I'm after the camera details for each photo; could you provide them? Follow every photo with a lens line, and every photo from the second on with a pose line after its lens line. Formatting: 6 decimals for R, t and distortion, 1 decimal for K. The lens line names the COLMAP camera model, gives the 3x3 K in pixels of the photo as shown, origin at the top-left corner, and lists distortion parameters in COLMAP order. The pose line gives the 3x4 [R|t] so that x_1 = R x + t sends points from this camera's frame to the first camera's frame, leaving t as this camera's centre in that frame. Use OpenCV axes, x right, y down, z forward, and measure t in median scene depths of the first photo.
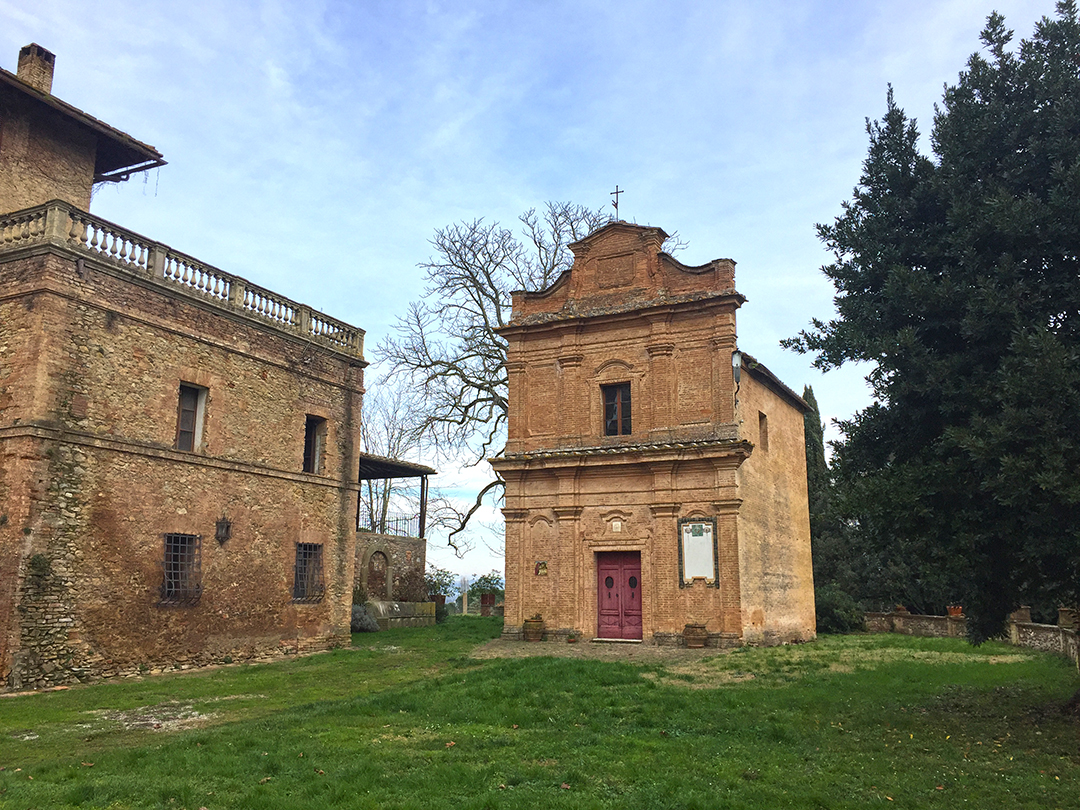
lens RADIAL K [[916.0, 0, 540.0], [0, 916.0, 405.0], [0, 0, 1]] dist [0.066165, -0.109648]
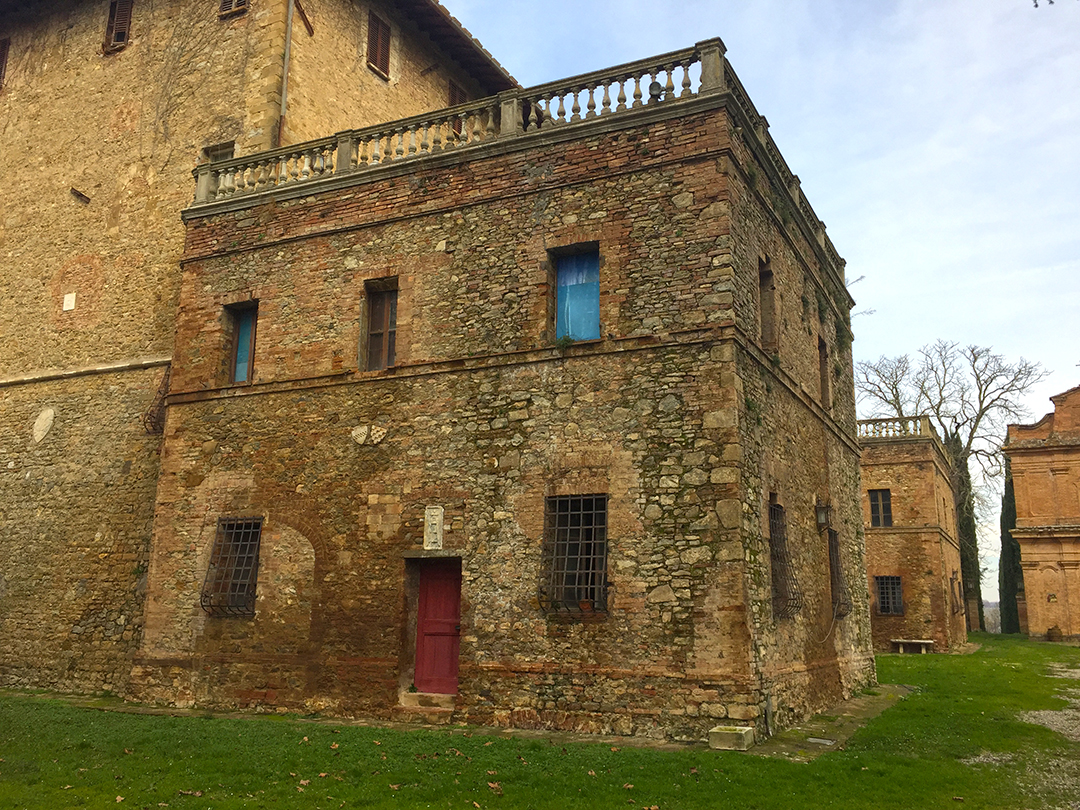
lens RADIAL K [[923.7, 0, 531.9], [0, 923.7, 402.7], [0, 0, 1]] dist [0.084617, -0.126248]
pose [[0.998725, 0.005874, -0.050138, -0.914338], [-0.006999, 0.999727, -0.022300, -0.139058], [0.049993, 0.022622, 0.998493, -0.792626]]
